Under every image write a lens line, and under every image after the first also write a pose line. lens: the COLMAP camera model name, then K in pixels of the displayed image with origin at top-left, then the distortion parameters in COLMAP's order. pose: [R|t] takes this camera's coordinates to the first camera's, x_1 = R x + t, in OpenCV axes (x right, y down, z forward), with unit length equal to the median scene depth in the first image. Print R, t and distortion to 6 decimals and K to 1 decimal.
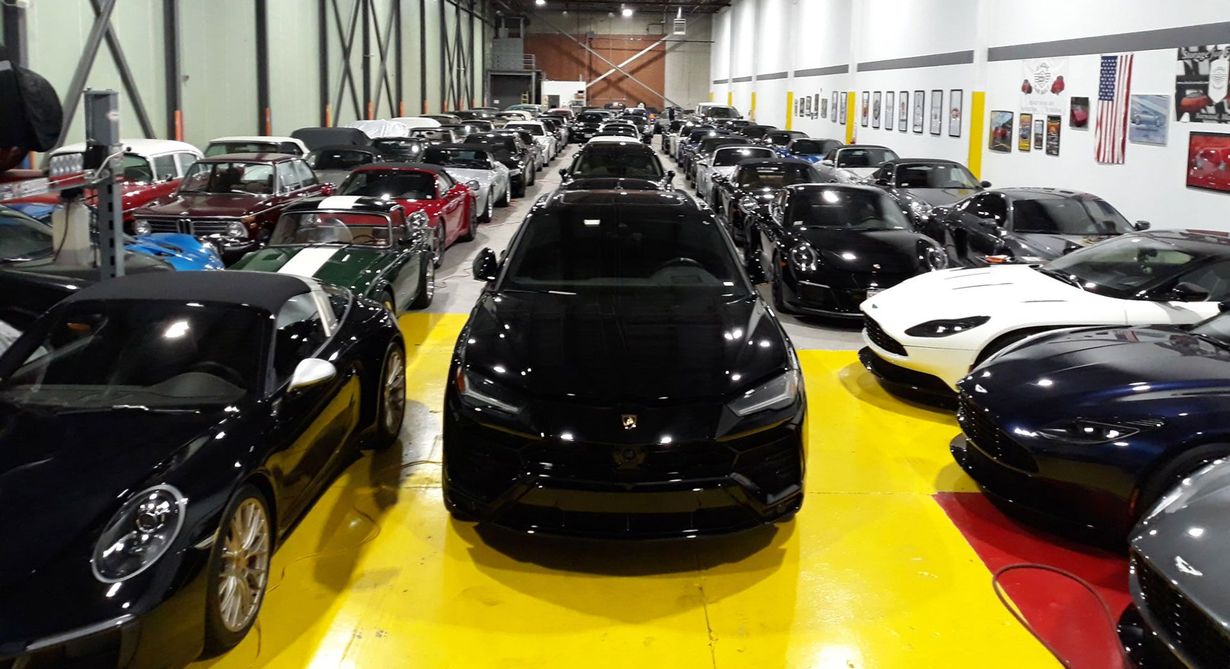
lens RADIAL K [[999.9, 0, 611.5], [0, 999.9, 216.1], [0, 0, 1]] dist [0.012244, -0.002213]
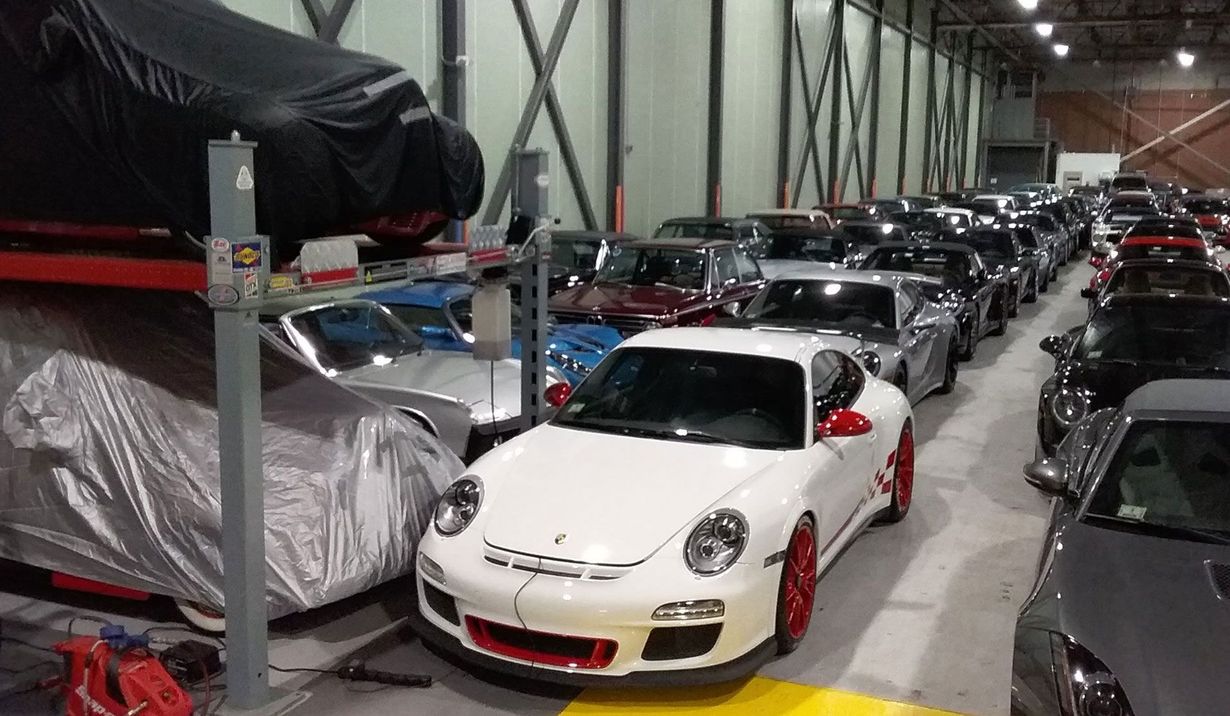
lens RADIAL K [[1206.8, 0, 621.4], [0, 1206.8, 342.3], [0, 0, 1]] dist [0.022804, 0.010649]
pose [[0.918669, 0.055231, -0.391149, -0.012969], [-0.048490, 0.998456, 0.027096, 0.000572], [0.392042, -0.005926, 0.919928, 0.033727]]
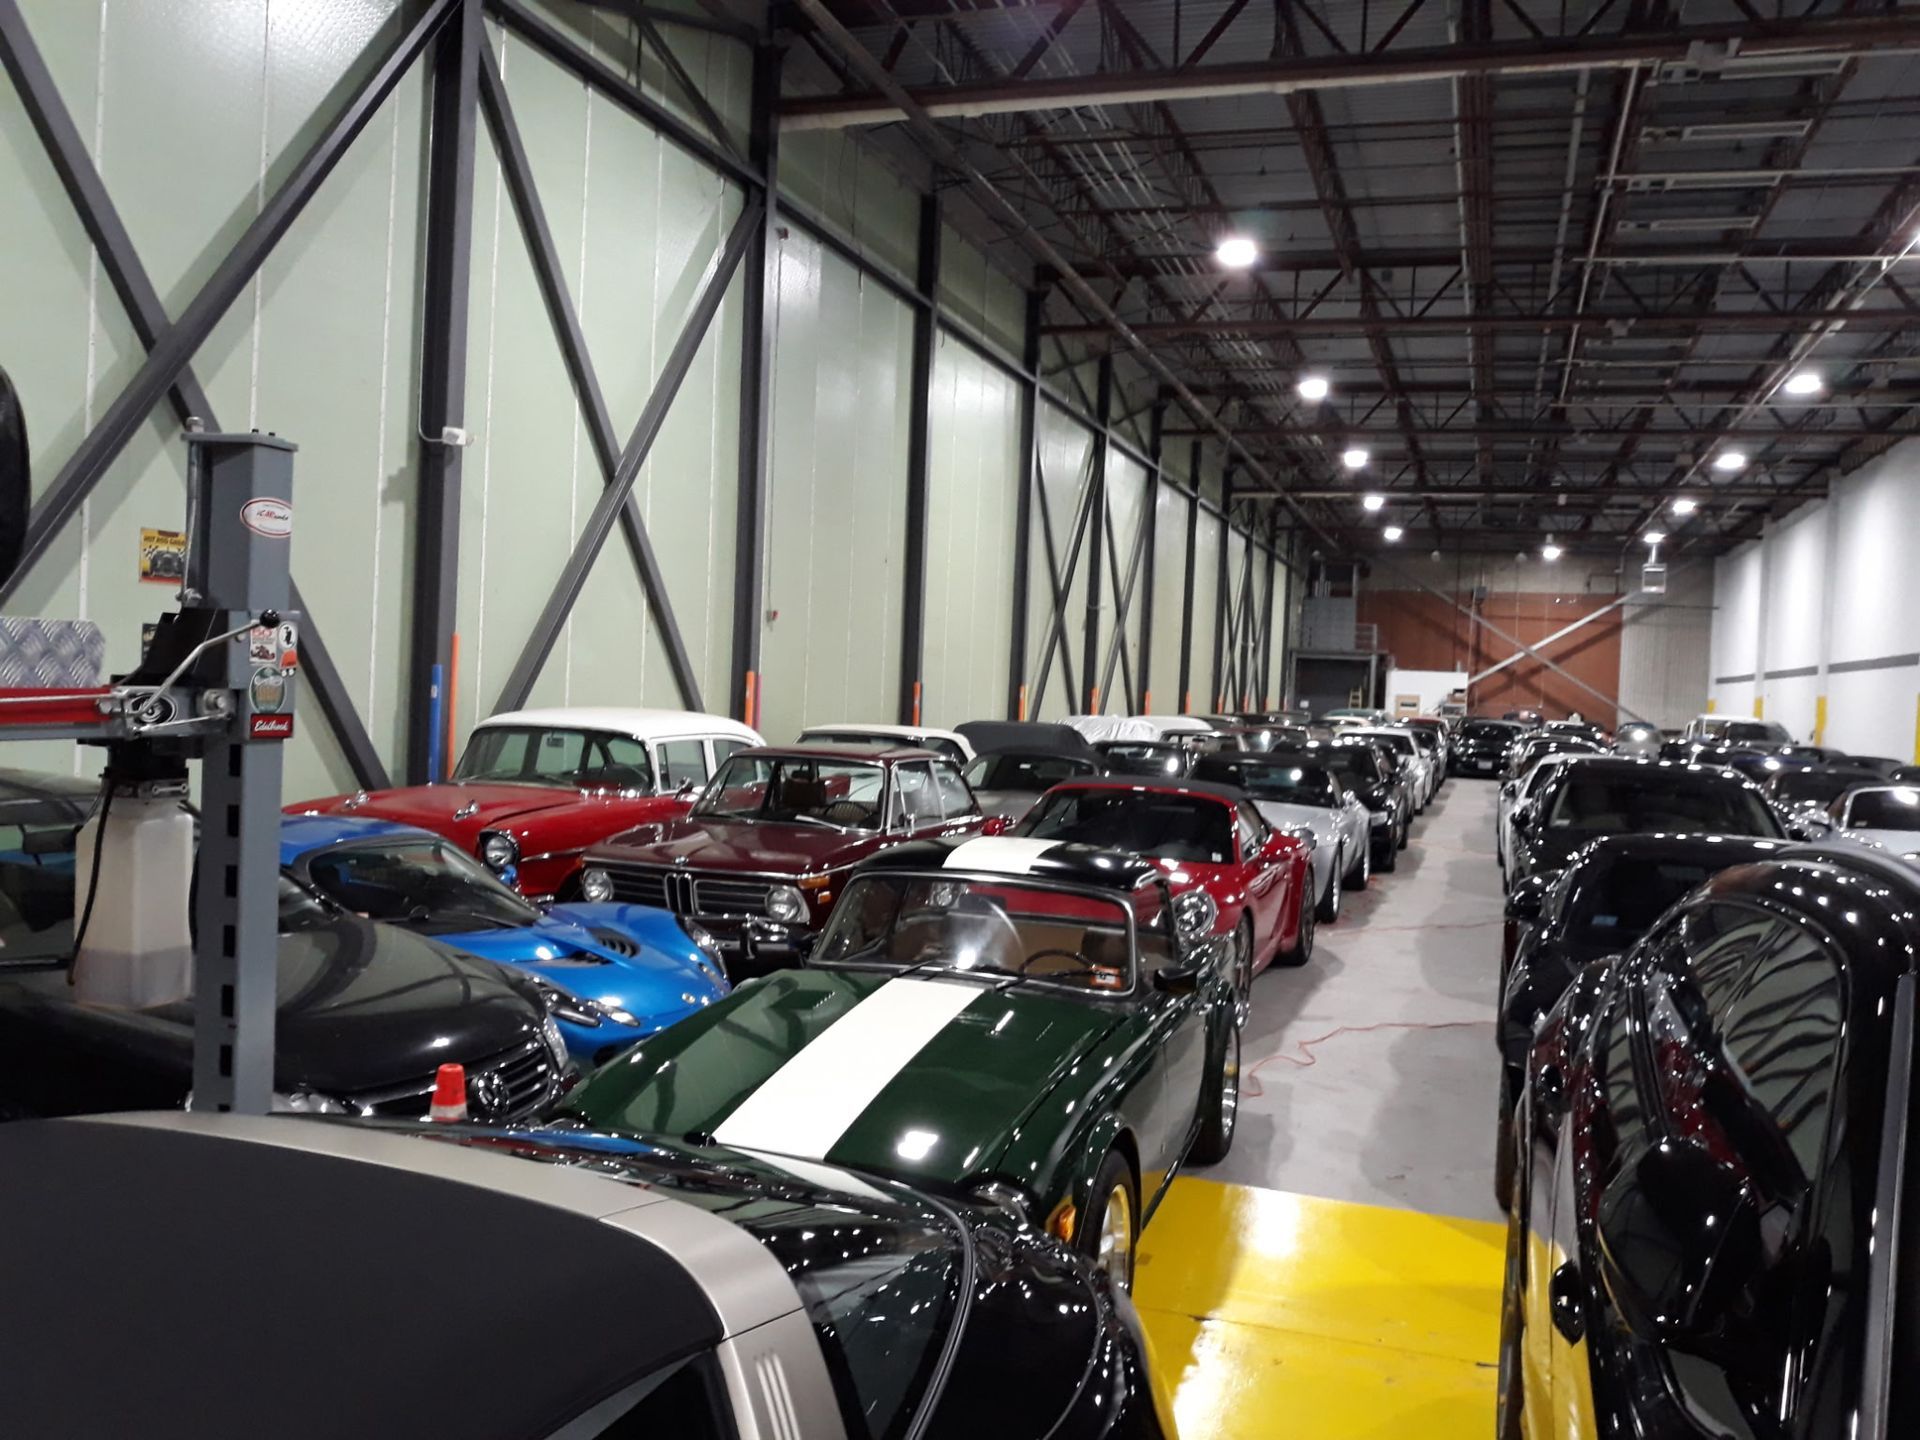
lens RADIAL K [[1551.0, 0, 960.0], [0, 1551.0, 720.0], [0, 0, 1]] dist [0.090092, -0.227260]
pose [[0.948347, 0.034046, -0.315403, -0.042131], [-0.068581, 0.992716, -0.099049, -0.002096], [0.309734, 0.115564, 0.943774, 0.176554]]
